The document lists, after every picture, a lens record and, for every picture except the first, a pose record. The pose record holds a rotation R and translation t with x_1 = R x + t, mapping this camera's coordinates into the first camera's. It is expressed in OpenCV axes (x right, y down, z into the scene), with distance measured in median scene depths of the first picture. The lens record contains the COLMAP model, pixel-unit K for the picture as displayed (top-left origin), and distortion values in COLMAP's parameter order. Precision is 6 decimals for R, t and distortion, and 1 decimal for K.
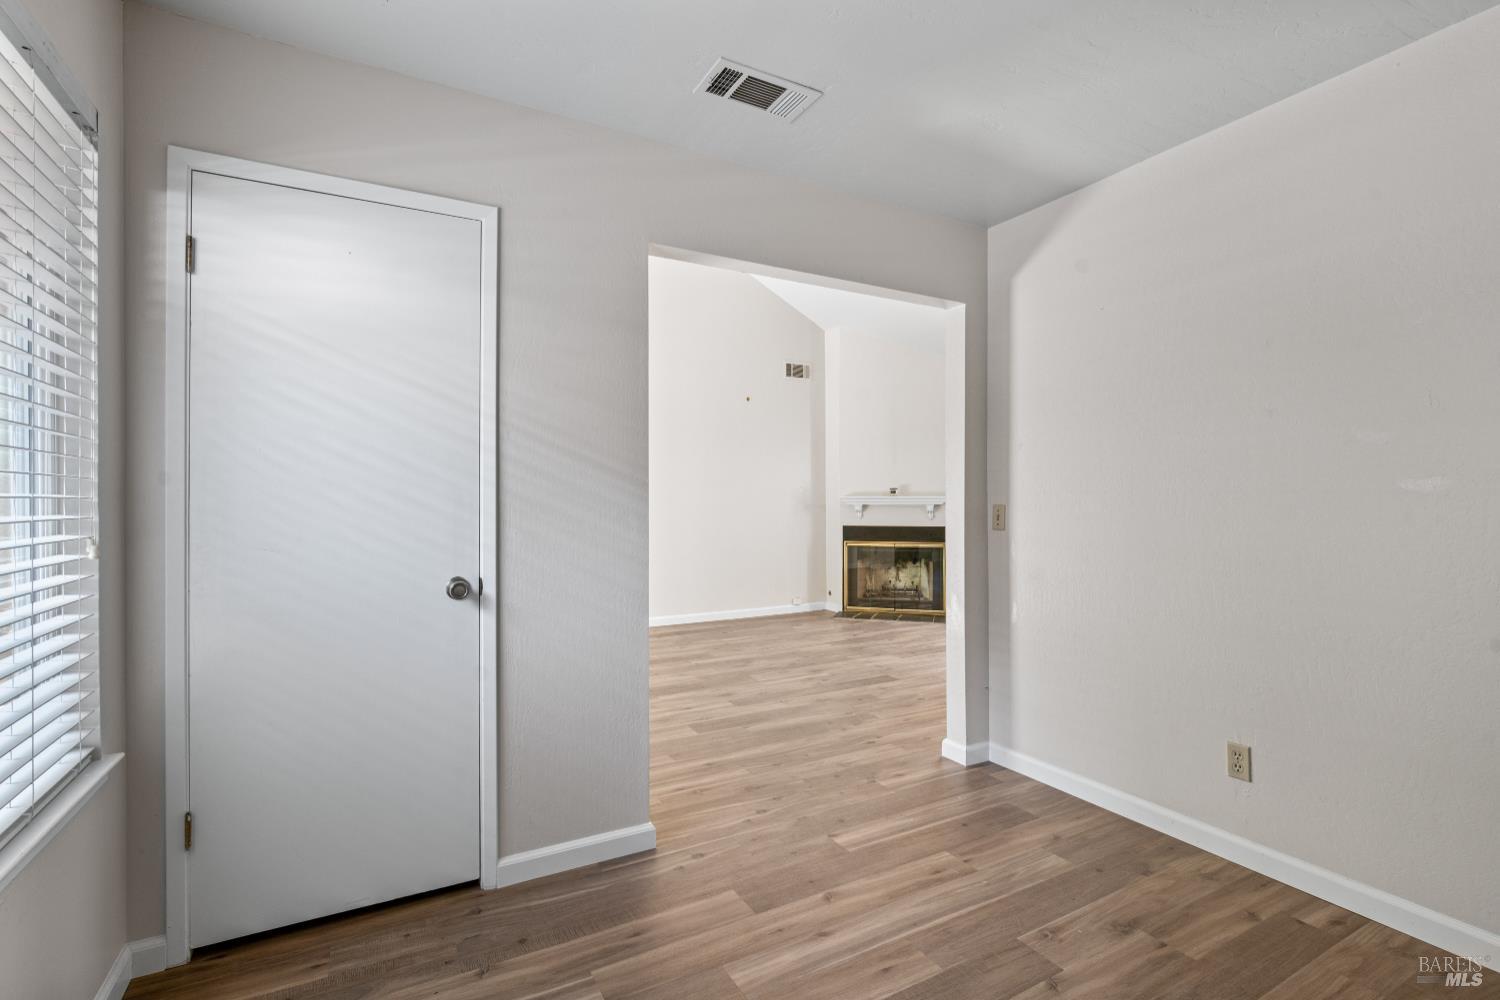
lens RADIAL K [[686.5, 0, 752.4], [0, 686.5, 503.8], [0, 0, 1]] dist [-0.011892, 0.000604]
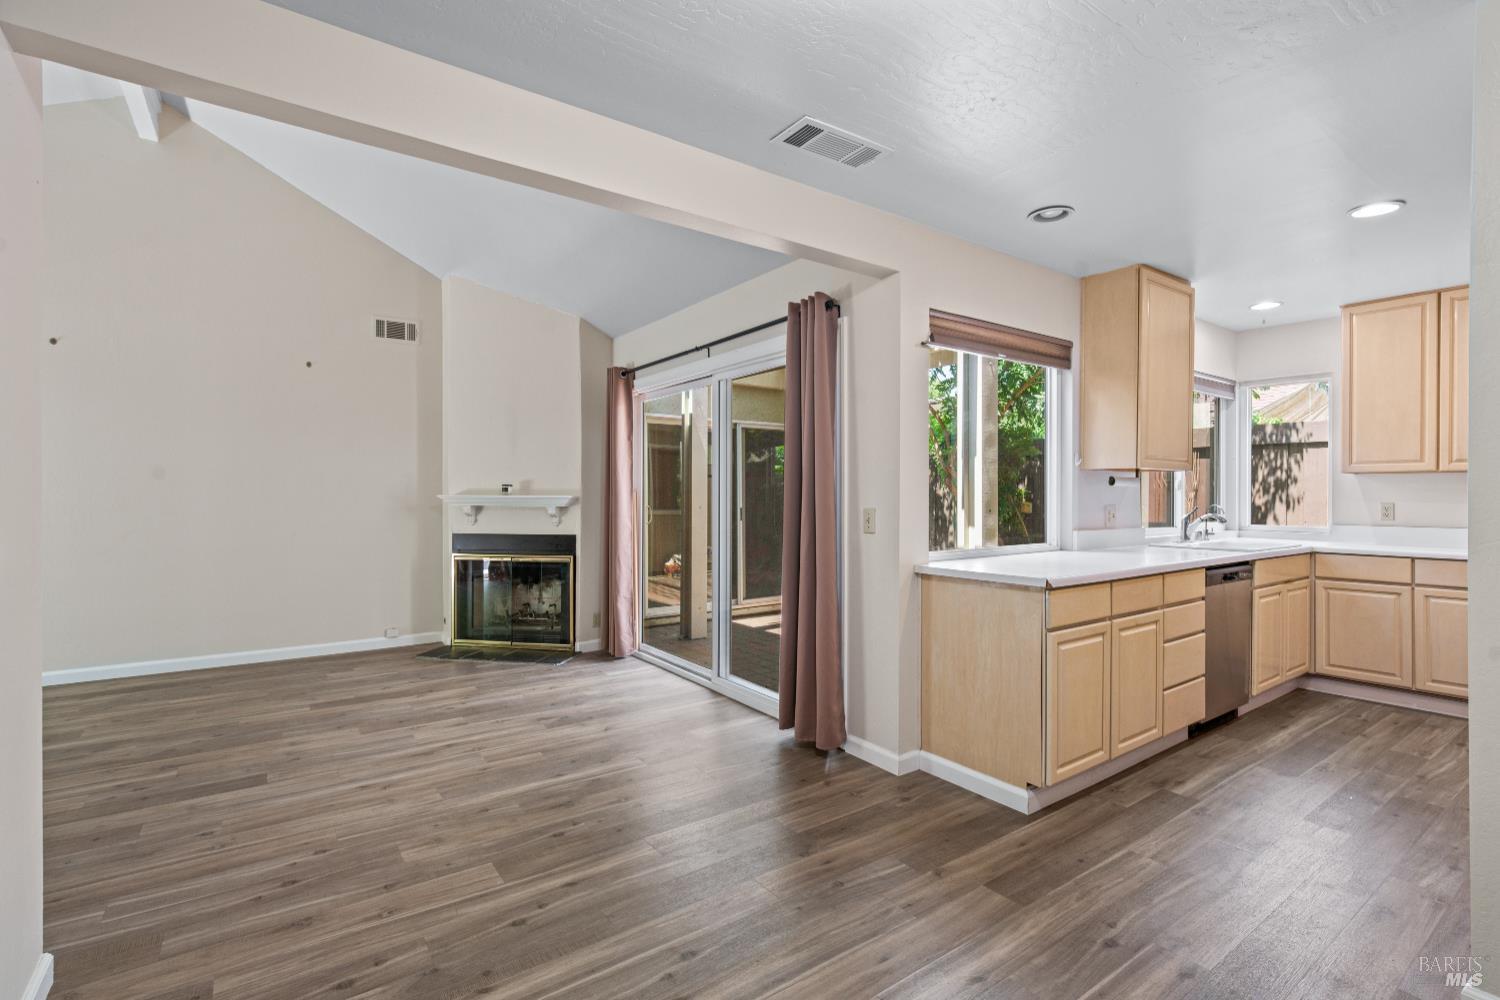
lens RADIAL K [[692.8, 0, 747.4], [0, 692.8, 496.5], [0, 0, 1]] dist [-0.017783, 0.004774]
pose [[0.993779, 0.005646, 0.111226, 0.388137], [-0.005092, 0.999973, -0.005269, -0.007063], [-0.111252, 0.004670, 0.993781, 0.206114]]
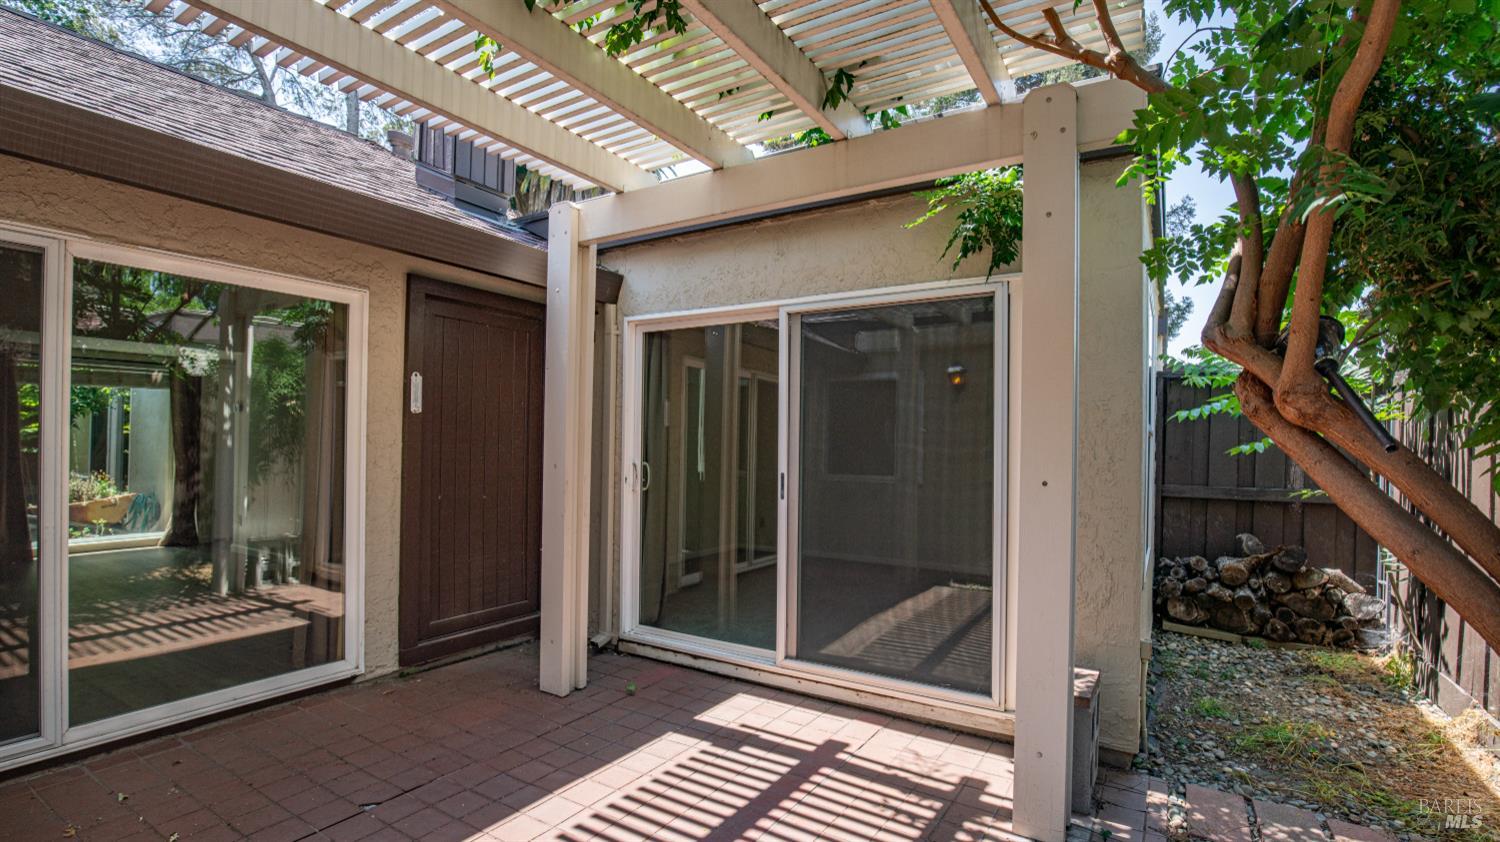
lens RADIAL K [[683.9, 0, 754.7], [0, 683.9, 439.6], [0, 0, 1]] dist [-0.034742, 0.006682]
pose [[0.490150, 0.001523, -0.871637, 0.948425], [-0.014706, 0.999871, -0.006522, -0.016638], [0.871514, 0.016015, 0.490109, 0.994081]]
